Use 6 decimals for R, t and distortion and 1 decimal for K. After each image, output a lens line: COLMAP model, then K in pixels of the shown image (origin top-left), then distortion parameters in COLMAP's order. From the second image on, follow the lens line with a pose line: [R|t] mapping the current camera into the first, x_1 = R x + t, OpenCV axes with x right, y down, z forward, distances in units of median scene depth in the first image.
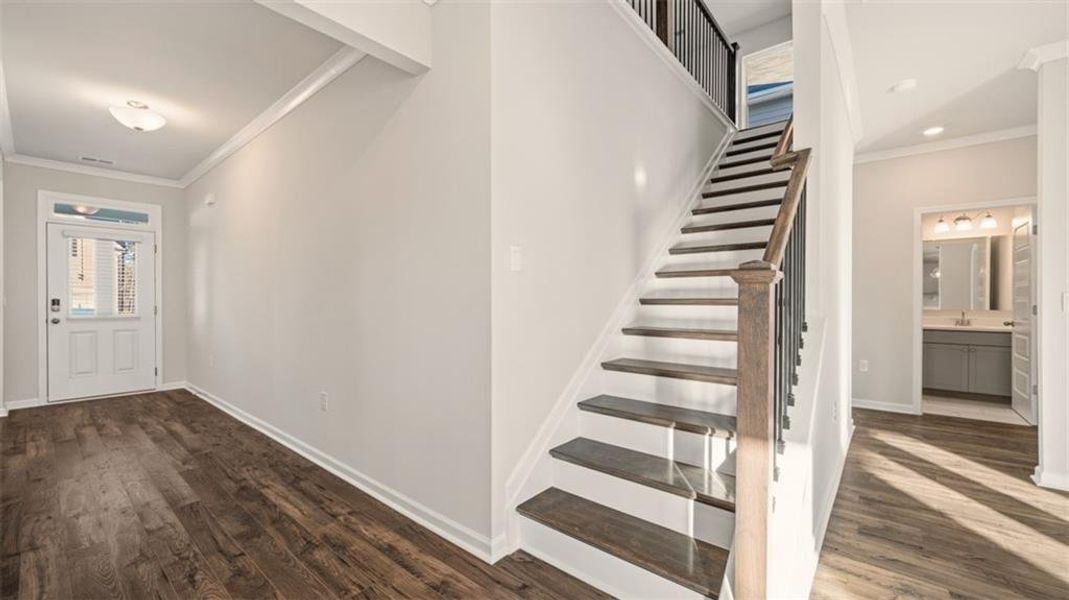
lens RADIAL K [[420.6, 0, 538.2], [0, 420.6, 300.2], [0, 0, 1]] dist [0.001061, -0.000045]
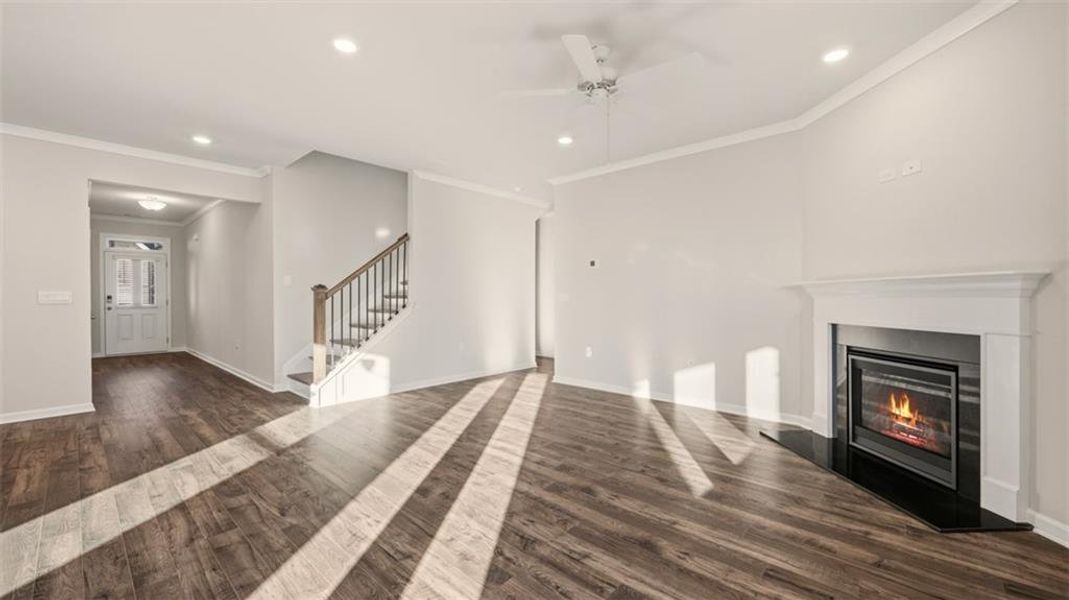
lens RADIAL K [[420.6, 0, 538.2], [0, 420.6, 300.2], [0, 0, 1]] dist [0.001061, -0.000045]
pose [[0.999222, 0.000414, -0.039432, 0.682052], [-0.000068, 0.999962, 0.008762, 0.000333], [0.039434, -0.008752, 0.999184, -0.658573]]
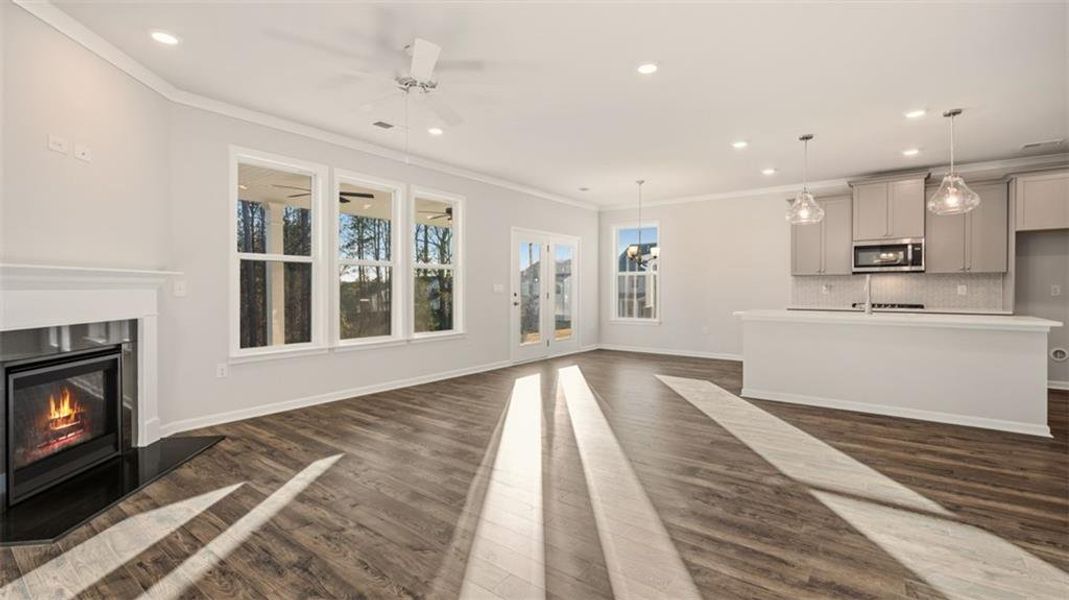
lens RADIAL K [[473.2, 0, 542.7], [0, 473.2, 294.5], [0, 0, 1]] dist [0.008392, -0.000012]
pose [[-0.998531, 0.001102, -0.054169, 0.601091], [0.000428, 0.999922, 0.012455, -0.000469], [0.054179, 0.012413, -0.998454, 0.601497]]
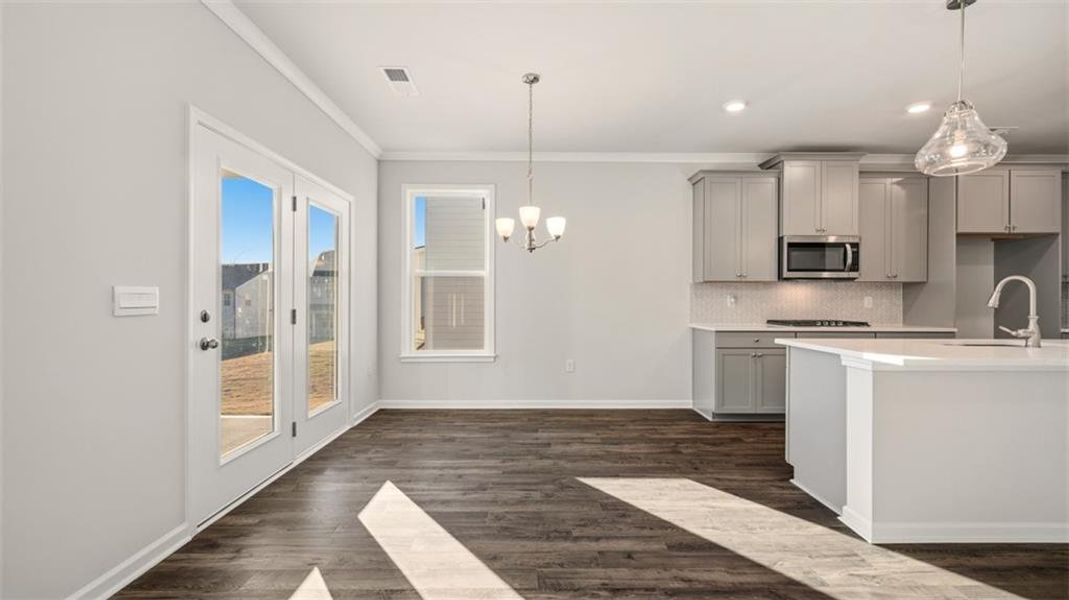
lens RADIAL K [[450.9, 0, 538.3], [0, 450.9, 301.3], [0, 0, 1]] dist [0.001788, -0.000121]
pose [[-0.762822, 0.000954, -0.646607, 0.647584], [-0.001887, 0.999991, 0.003702, -0.001097], [0.646605, 0.004044, -0.762814, -0.336169]]
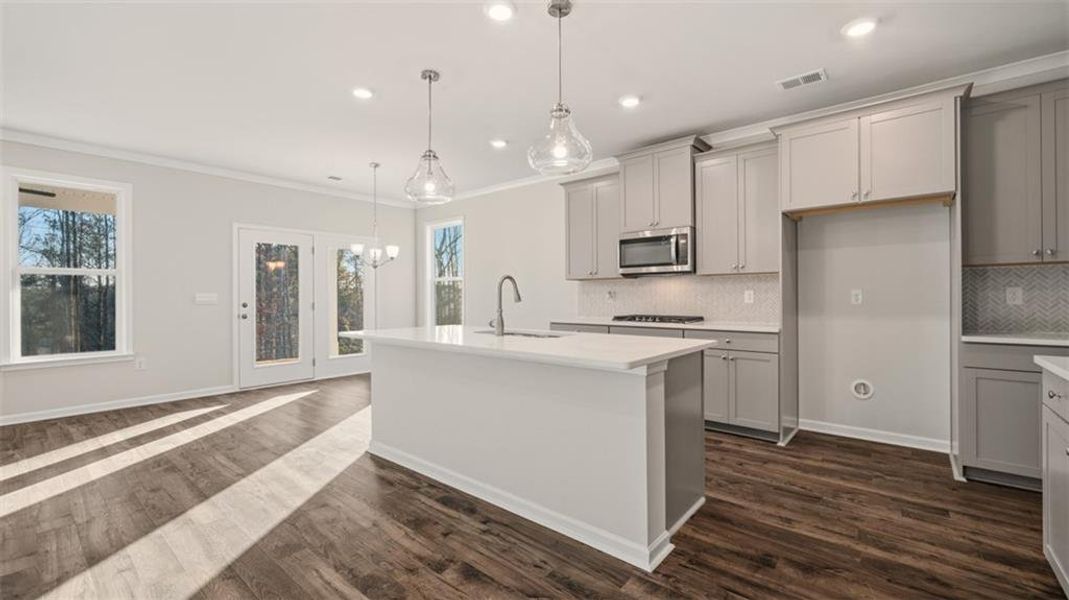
lens RADIAL K [[442.6, 0, 538.7], [0, 442.6, 296.1], [0, 0, 1]] dist [0.001487, -0.000105]
pose [[-0.999969, 0.006910, 0.003710, -0.198471], [0.006908, 0.999976, -0.000624, -0.000192], [-0.003714, -0.000599, -0.999993, 0.251024]]
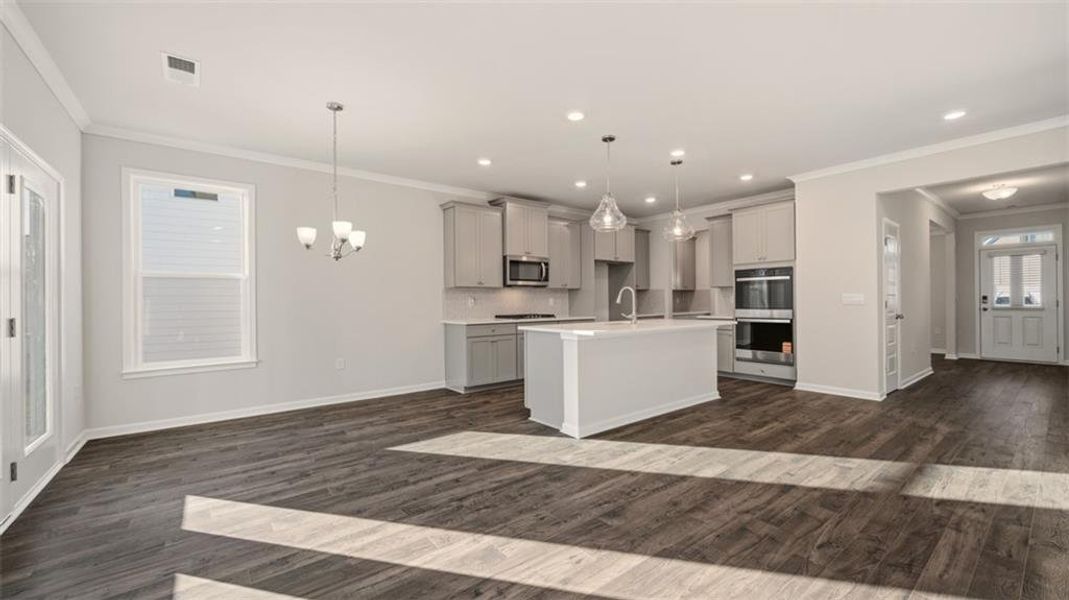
lens RADIAL K [[420.6, 0, 538.2], [0, 420.6, 300.2], [0, 0, 1]] dist [0.001061, -0.000045]
pose [[-0.206859, 0.001411, -0.978370, 0.845305], [0.009105, 0.999958, -0.000483, -0.001414], [0.978328, -0.009008, -0.206864, -0.379933]]
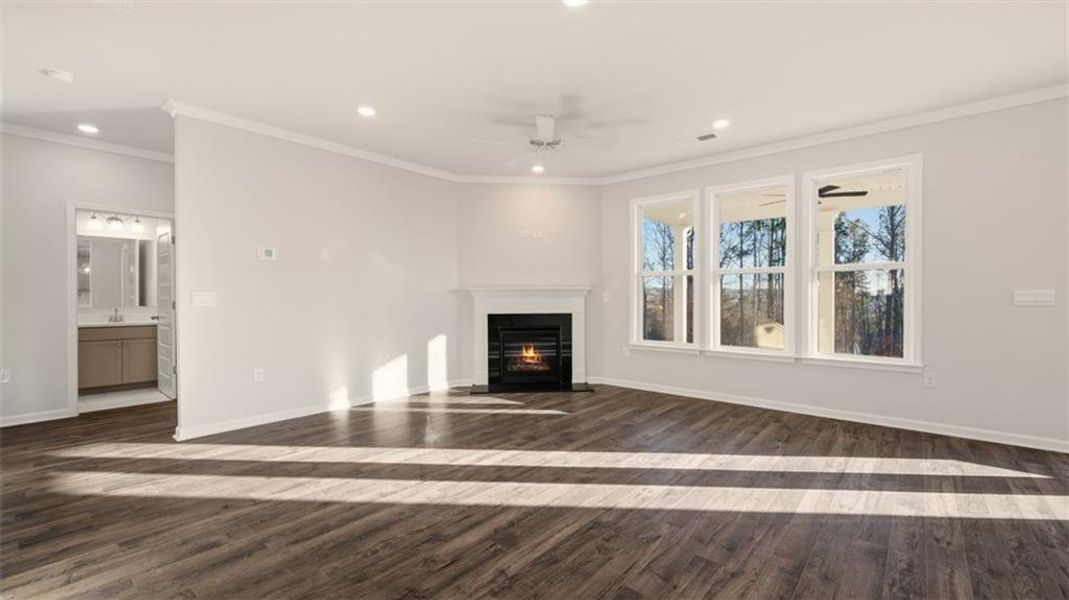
lens RADIAL K [[445.4, 0, 536.5], [0, 445.4, 302.0], [0, 0, 1]] dist [0.000116, 0.000336]
pose [[0.017999, -0.011654, 0.999770, -0.091653], [0.000043, 0.999932, 0.011655, -0.001529], [-0.999838, -0.000167, 0.017998, -0.073491]]
